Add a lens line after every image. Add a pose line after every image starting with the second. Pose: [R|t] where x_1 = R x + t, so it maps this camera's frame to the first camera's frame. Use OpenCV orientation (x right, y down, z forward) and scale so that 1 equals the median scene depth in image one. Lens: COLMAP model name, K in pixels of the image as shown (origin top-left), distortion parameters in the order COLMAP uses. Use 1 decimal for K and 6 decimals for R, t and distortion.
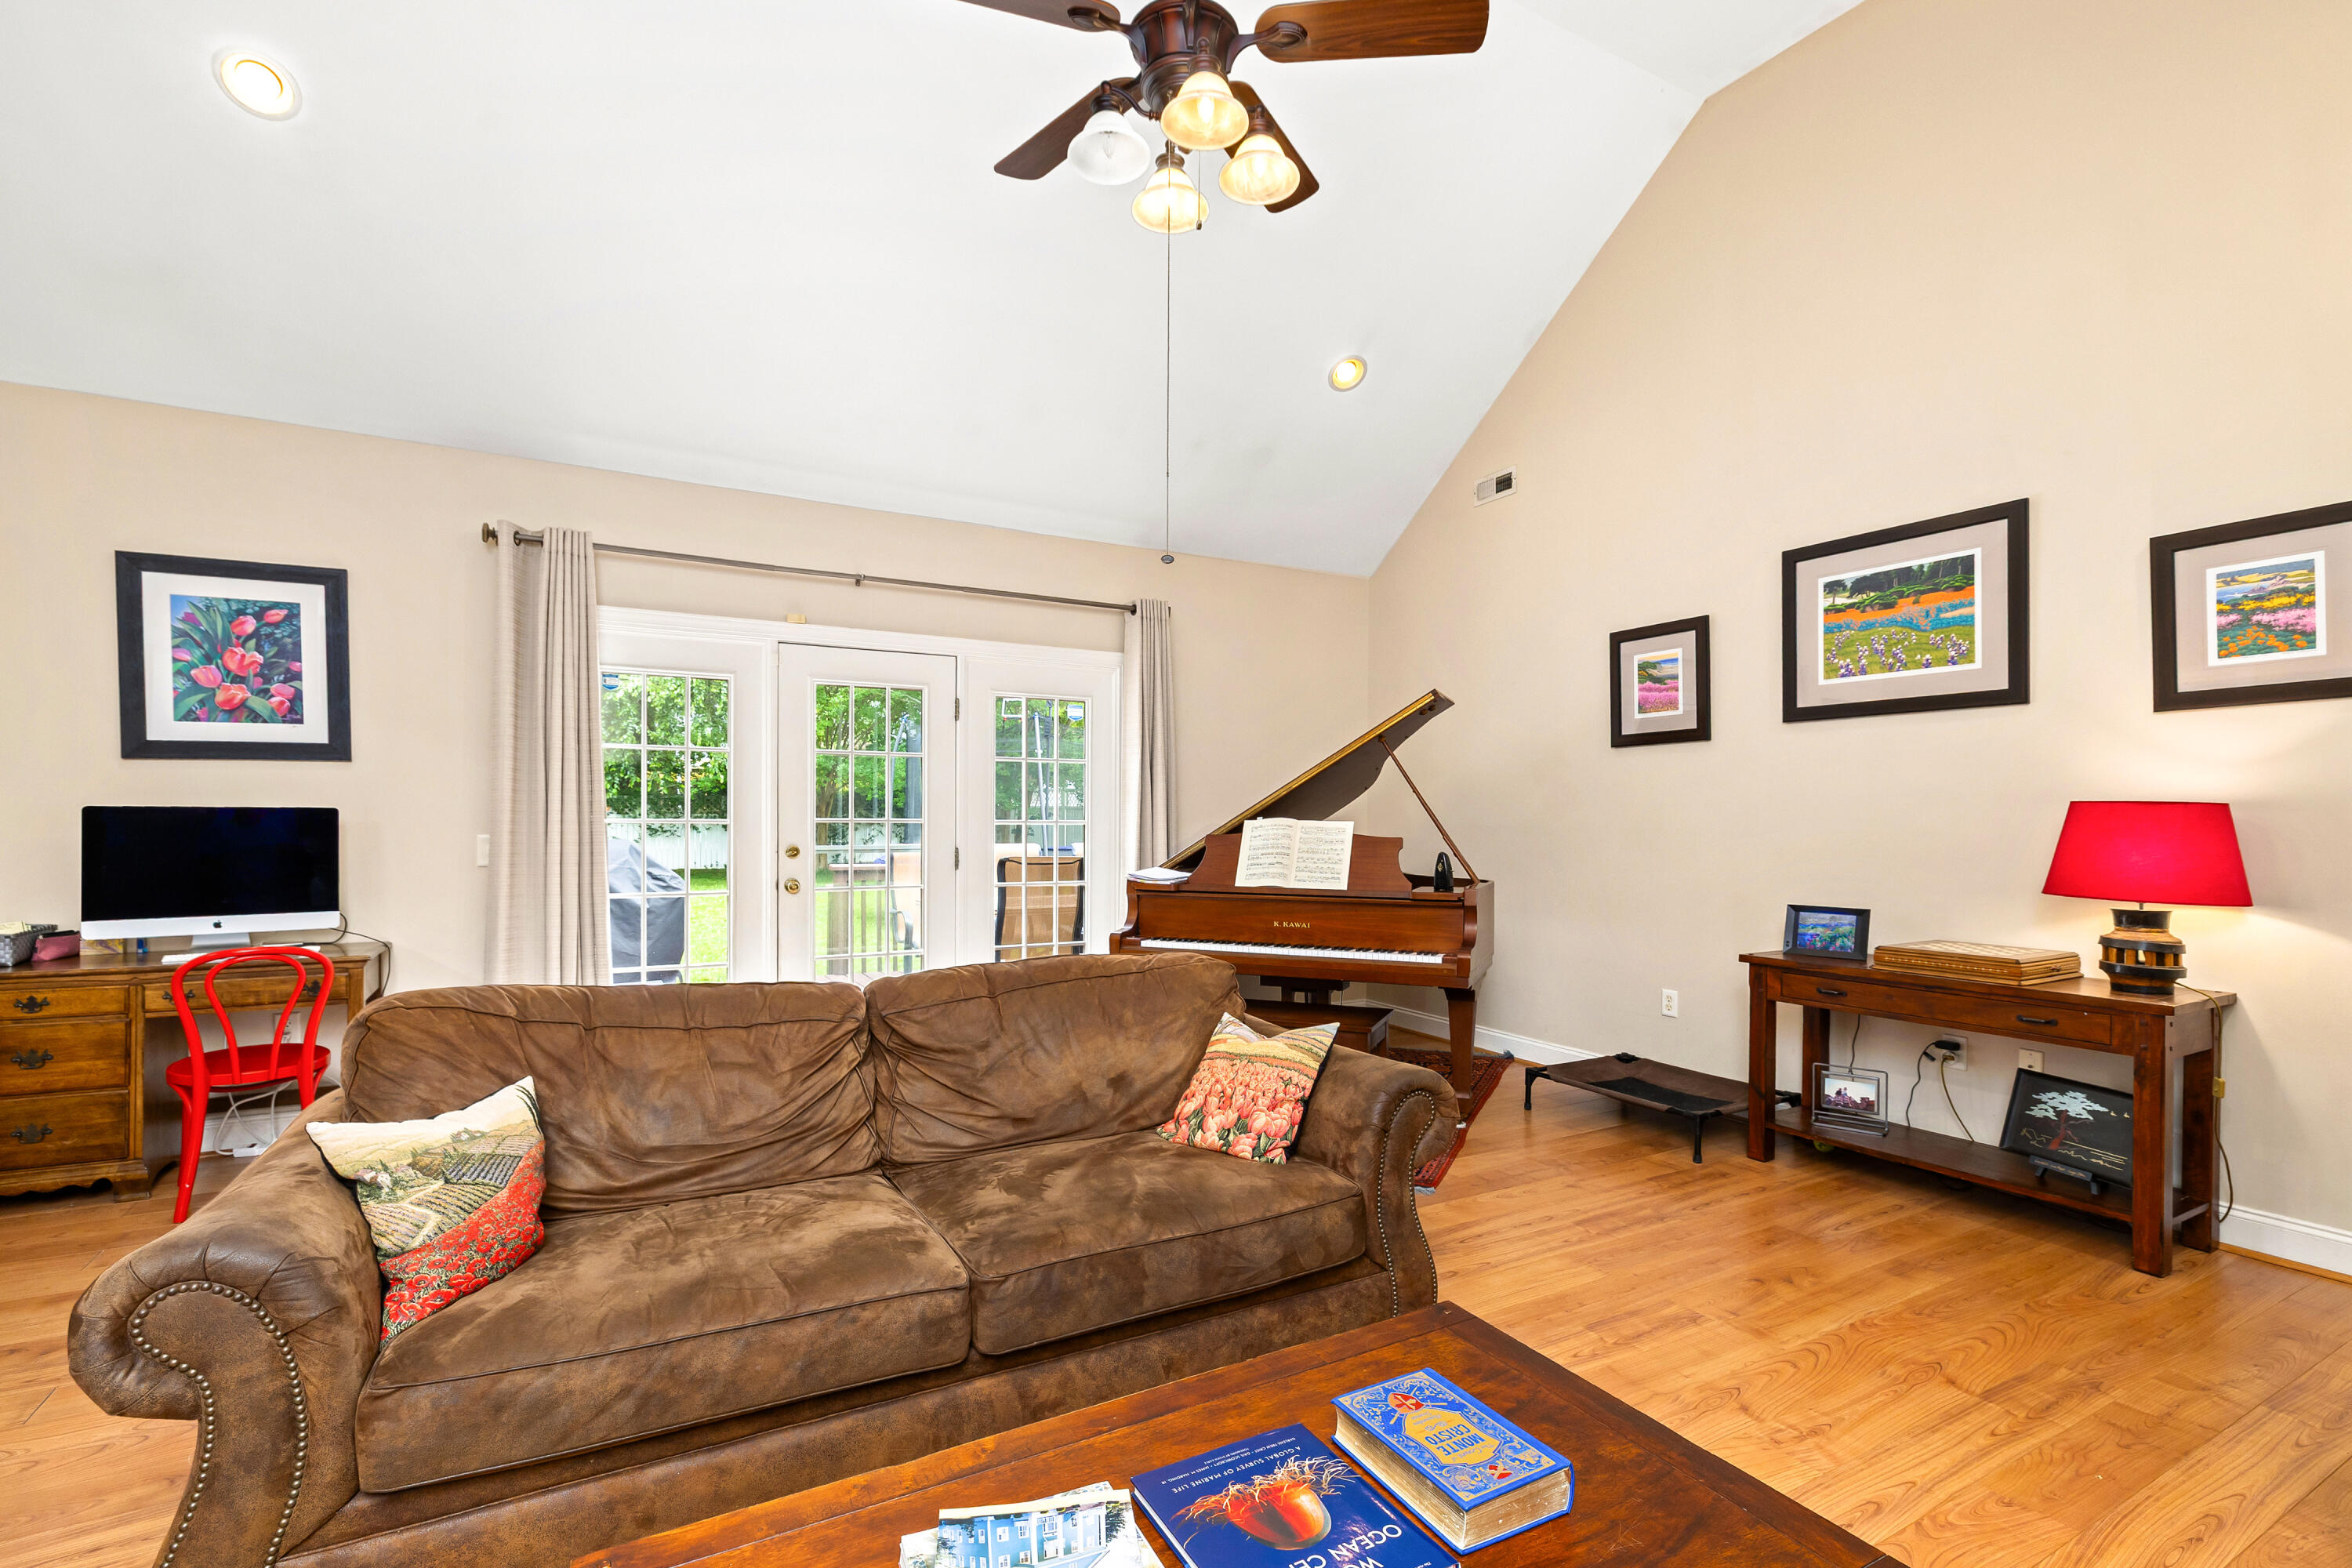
lens RADIAL K [[1049.0, 0, 1195.3], [0, 1049.0, 814.9], [0, 0, 1]] dist [-0.000195, 0.000253]
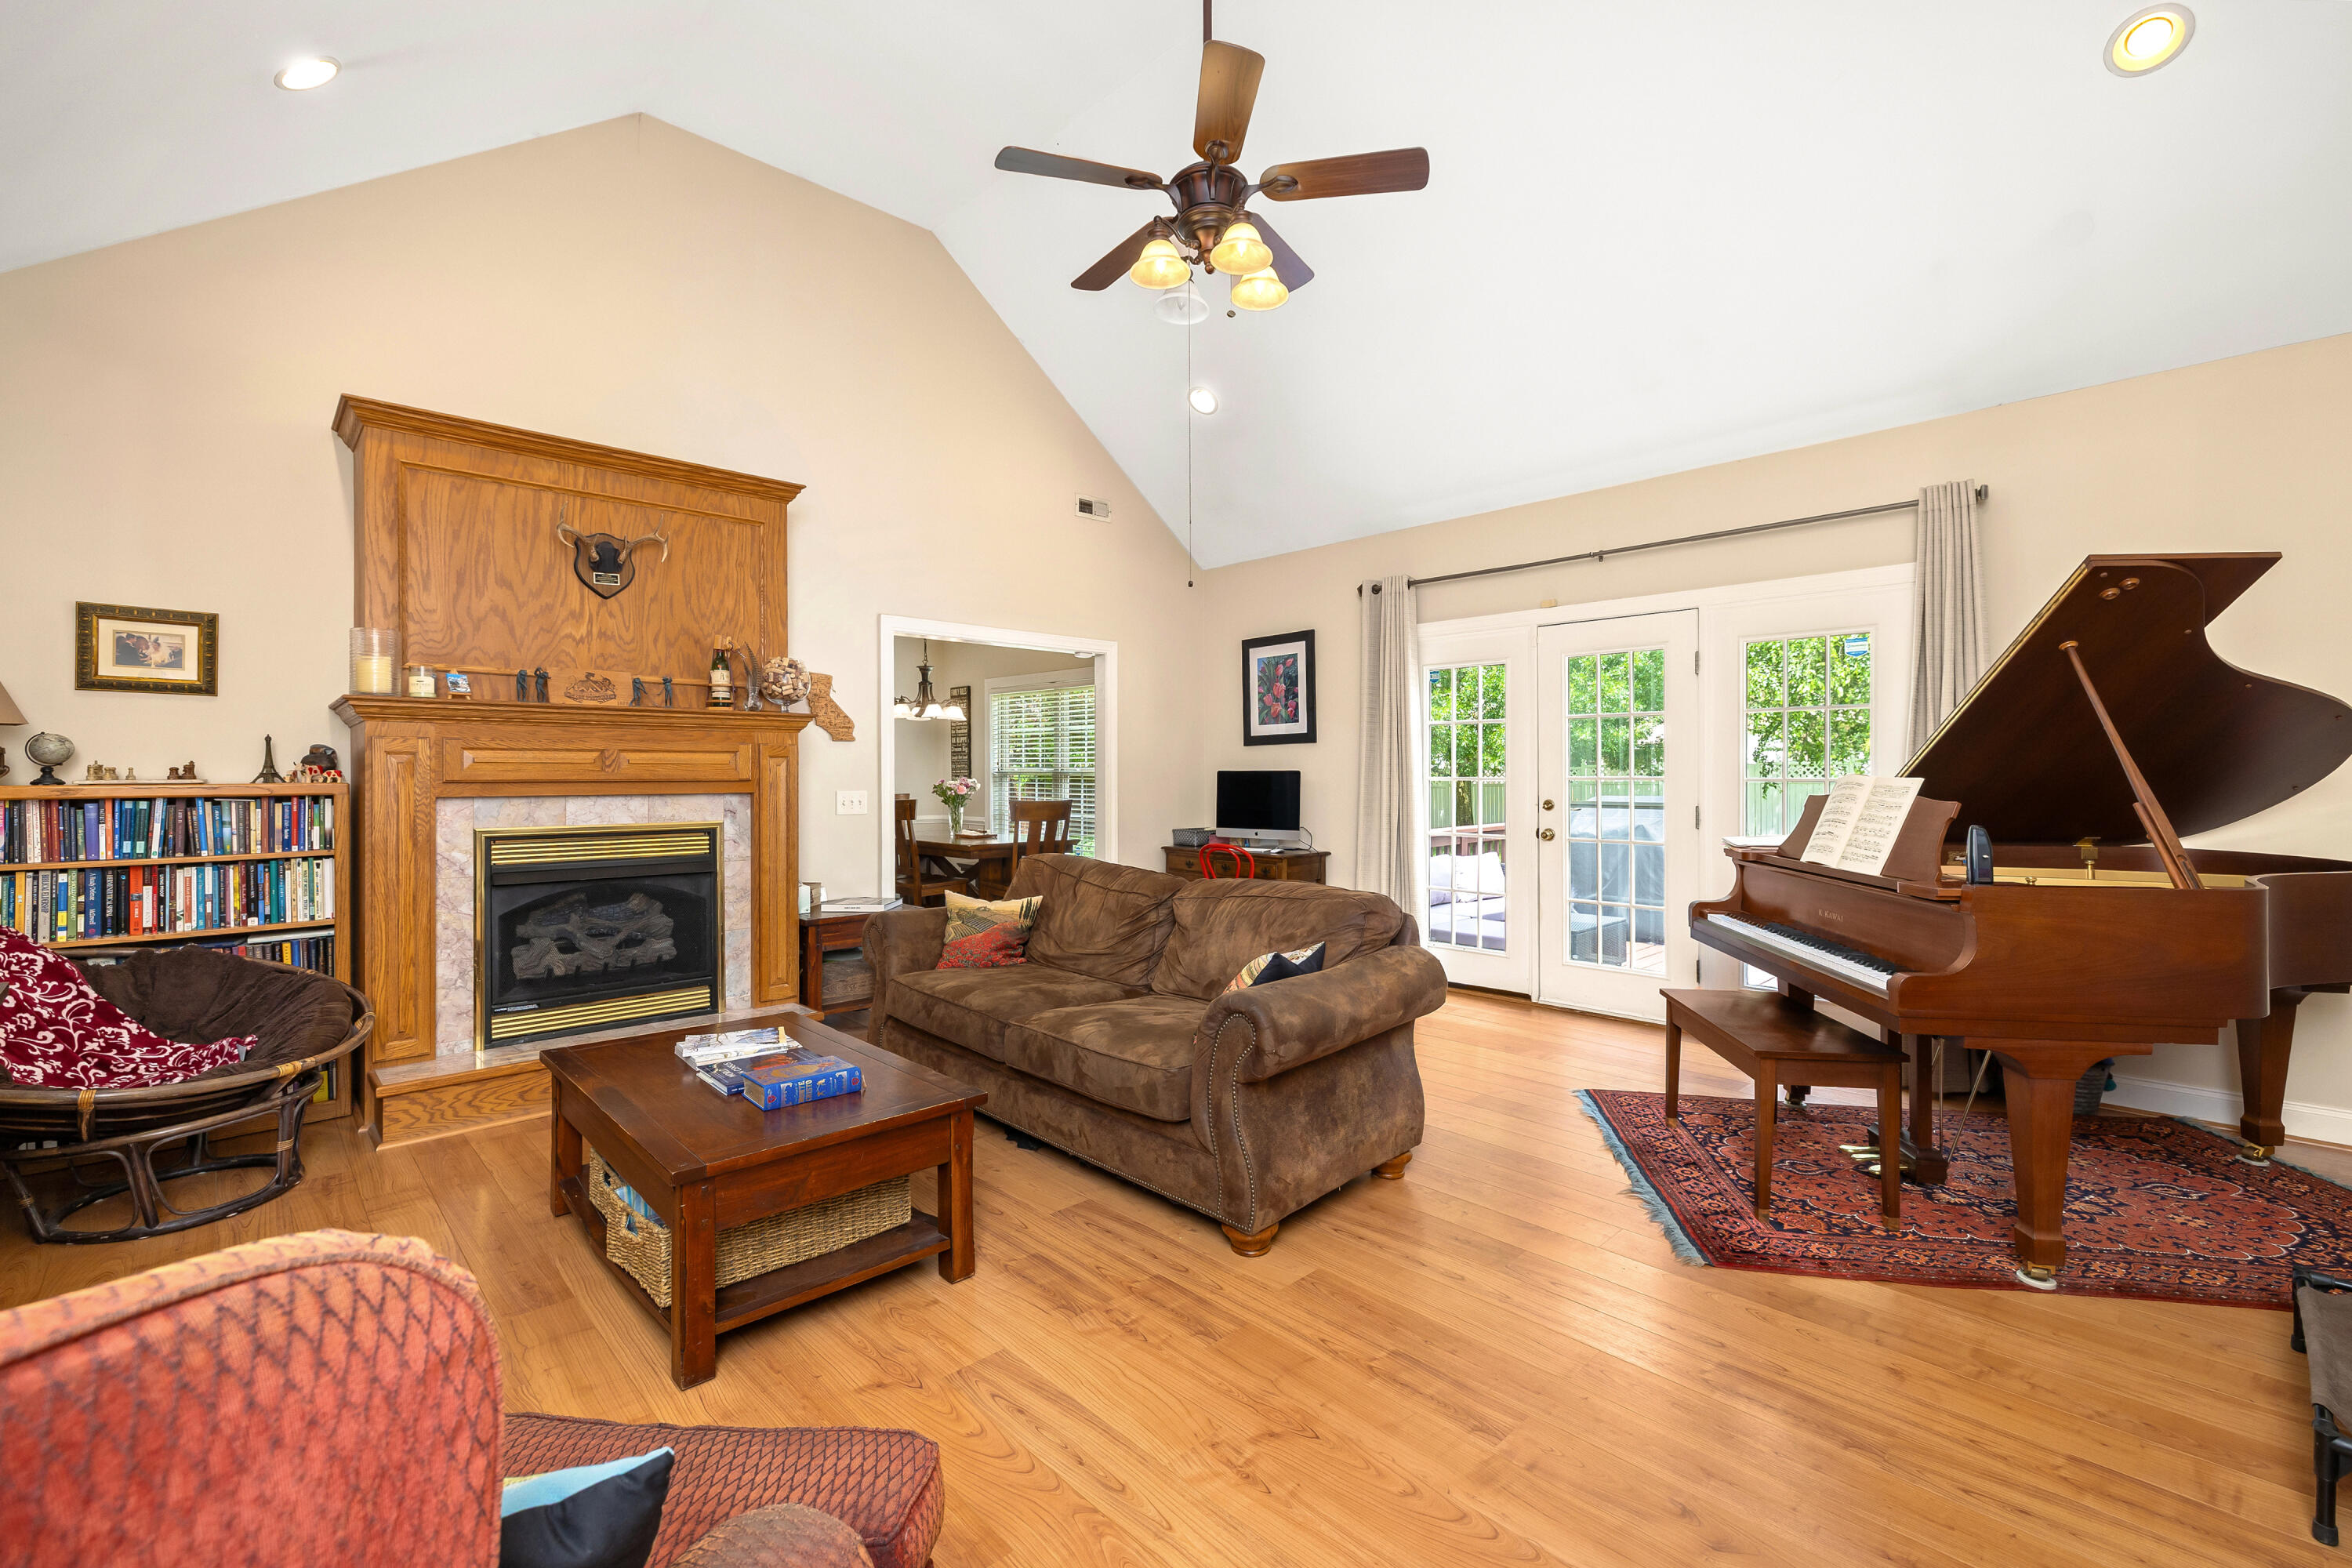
lens RADIAL K [[1049.0, 0, 1175.3], [0, 1049.0, 783.3], [0, 0, 1]] dist [-0.000195, 0.000253]
pose [[0.222219, 0.005048, -0.974984, 0.805075], [0.003084, 0.999978, 0.005880, 0.003084], [0.974992, -0.004313, 0.222198, 0.422331]]
